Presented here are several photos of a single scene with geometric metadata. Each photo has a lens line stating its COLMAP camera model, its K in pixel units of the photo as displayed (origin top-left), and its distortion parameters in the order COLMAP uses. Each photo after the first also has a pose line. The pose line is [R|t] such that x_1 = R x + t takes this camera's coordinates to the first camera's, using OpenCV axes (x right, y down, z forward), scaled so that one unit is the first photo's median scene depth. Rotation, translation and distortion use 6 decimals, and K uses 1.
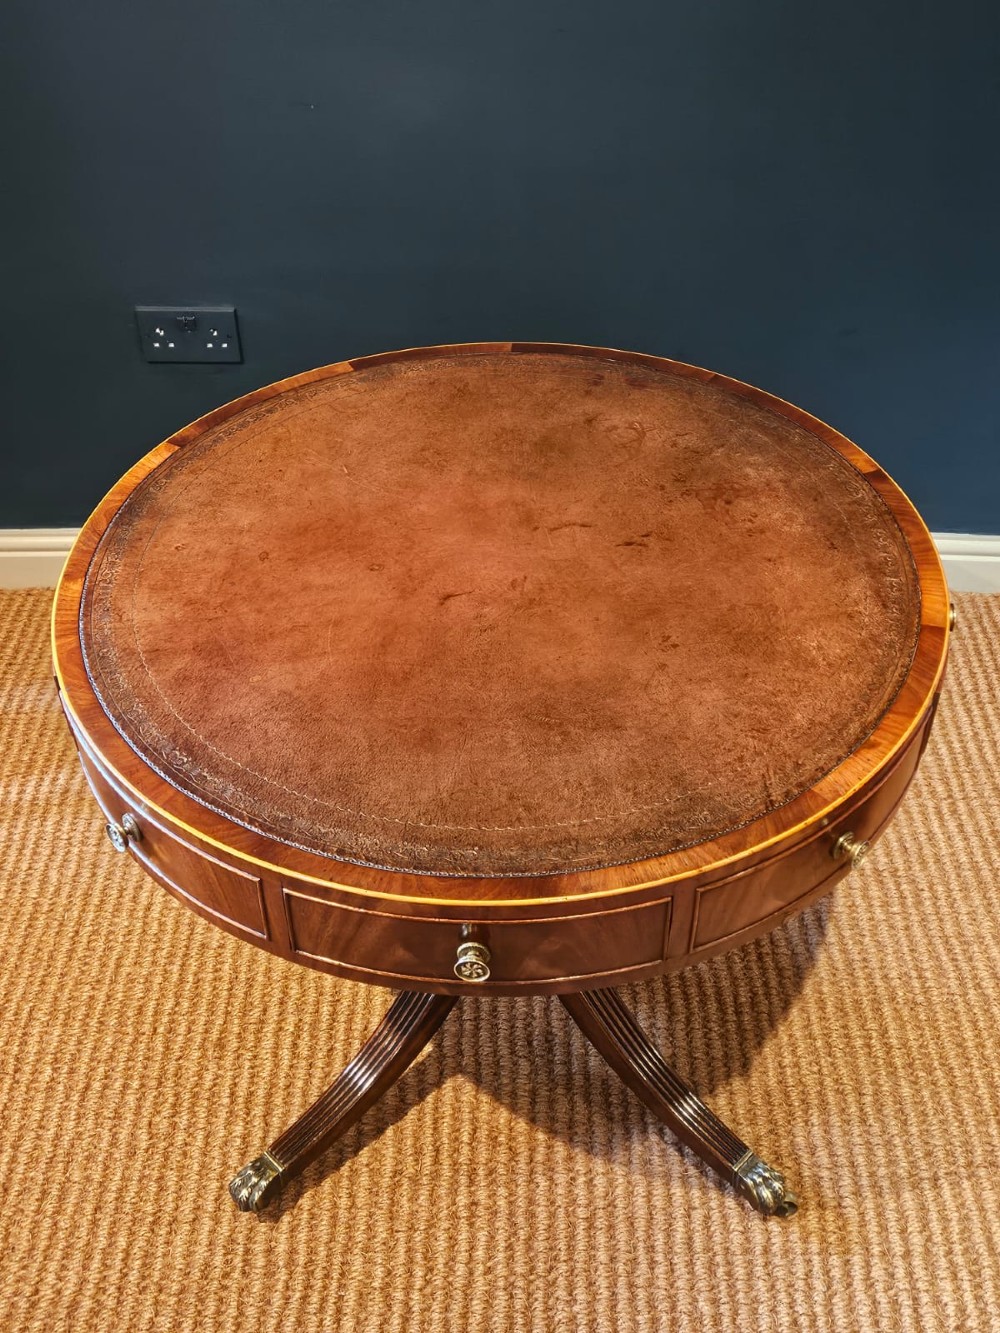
lens RADIAL K [[1535.4, 0, 501.5], [0, 1535.4, 653.4], [0, 0, 1]] dist [0.057043, 0.000000]
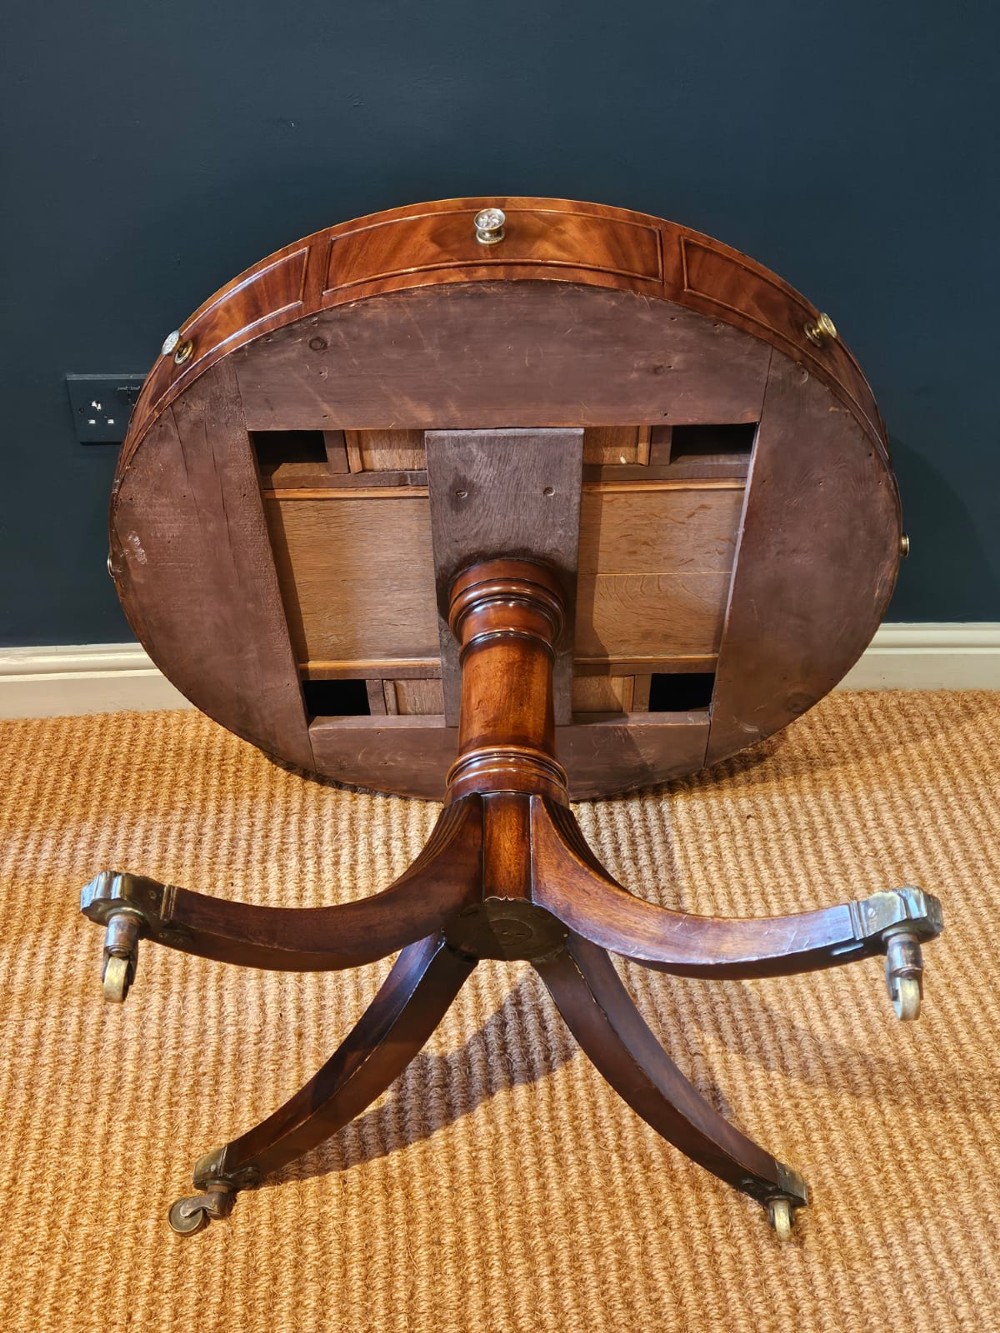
lens RADIAL K [[1535.4, 0, 477.6], [0, 1535.4, 652.1], [0, 0, 1]] dist [0.057043, 0.000000]
pose [[0.996506, -0.031435, 0.077377, -0.114885], [0.036378, 0.997329, -0.063331, -0.025430], [-0.075180, 0.065925, 0.994988, 0.238569]]
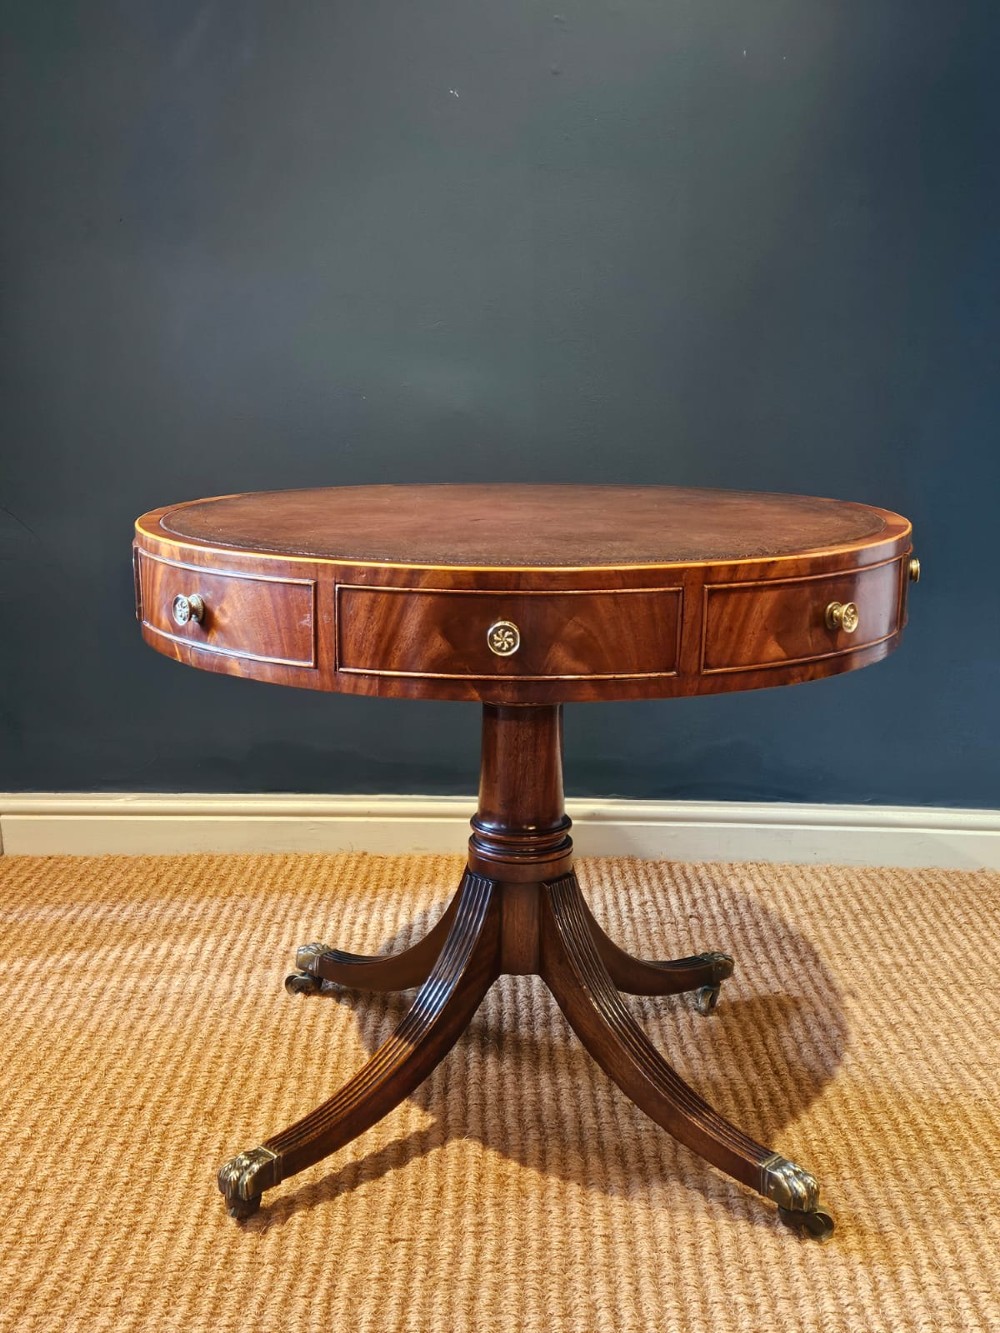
lens RADIAL K [[1535.4, 0, 493.2], [0, 1535.4, 647.5], [0, 0, 1]] dist [0.057043, 0.000000]
pose [[0.999764, 0.021526, 0.002874, -0.020370], [-0.017192, 0.865346, -0.500880, 0.517901], [-0.013269, 0.500712, 0.865512, 0.036876]]
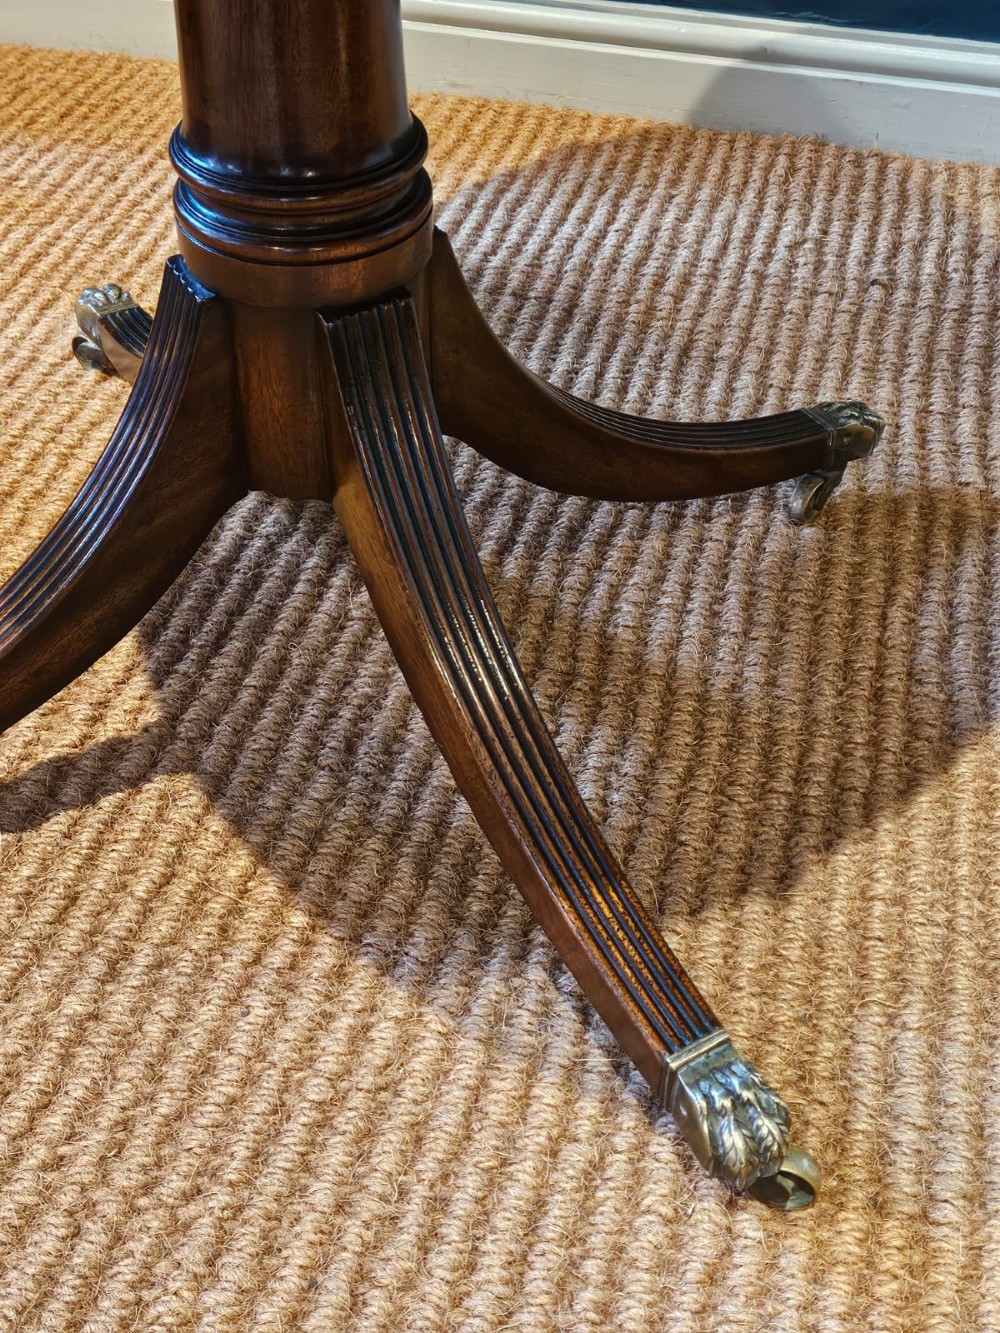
lens RADIAL K [[1535.4, 0, 514.9], [0, 1535.4, 663.1], [0, 0, 1]] dist [0.057043, 0.000000]
pose [[0.969891, 0.183132, -0.160543, 0.152160], [-0.179506, 0.983063, 0.036935, 0.216741], [0.164588, -0.007005, 0.986338, 0.579756]]
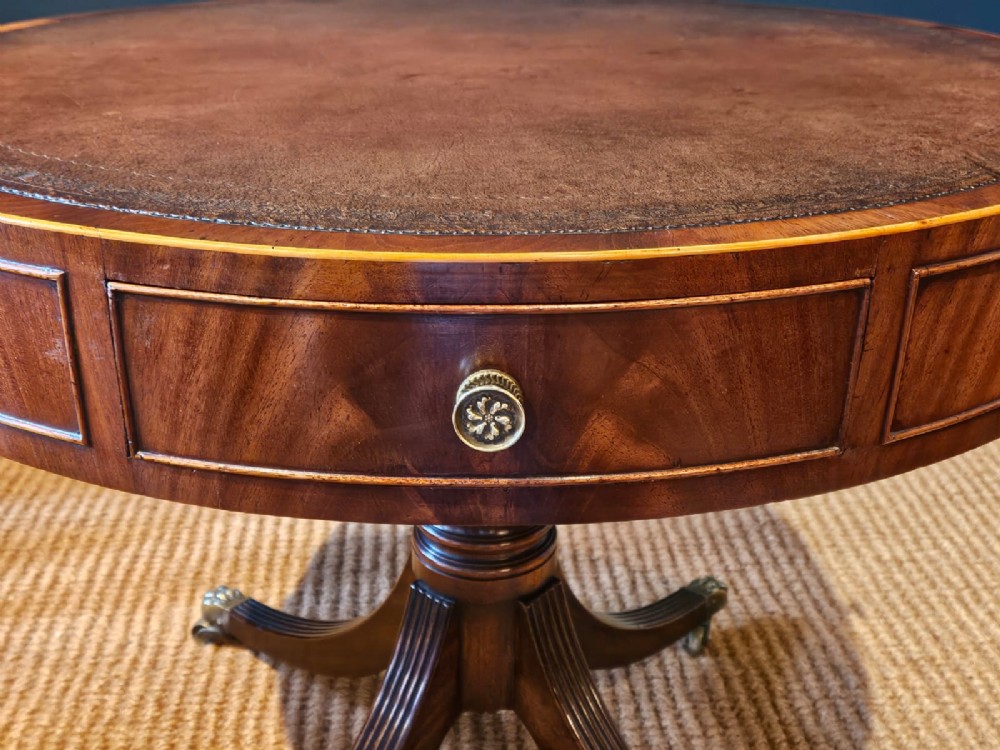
lens RADIAL K [[1151.8, 0, 499.8], [0, 1151.8, 369.7], [0, 0, 1]] dist [0.057043, 0.000000]
pose [[0.997267, -0.007409, 0.073513, -0.029034], [0.028690, 0.955715, -0.292891, 0.203015], [-0.068087, 0.294199, 0.953316, 0.441055]]
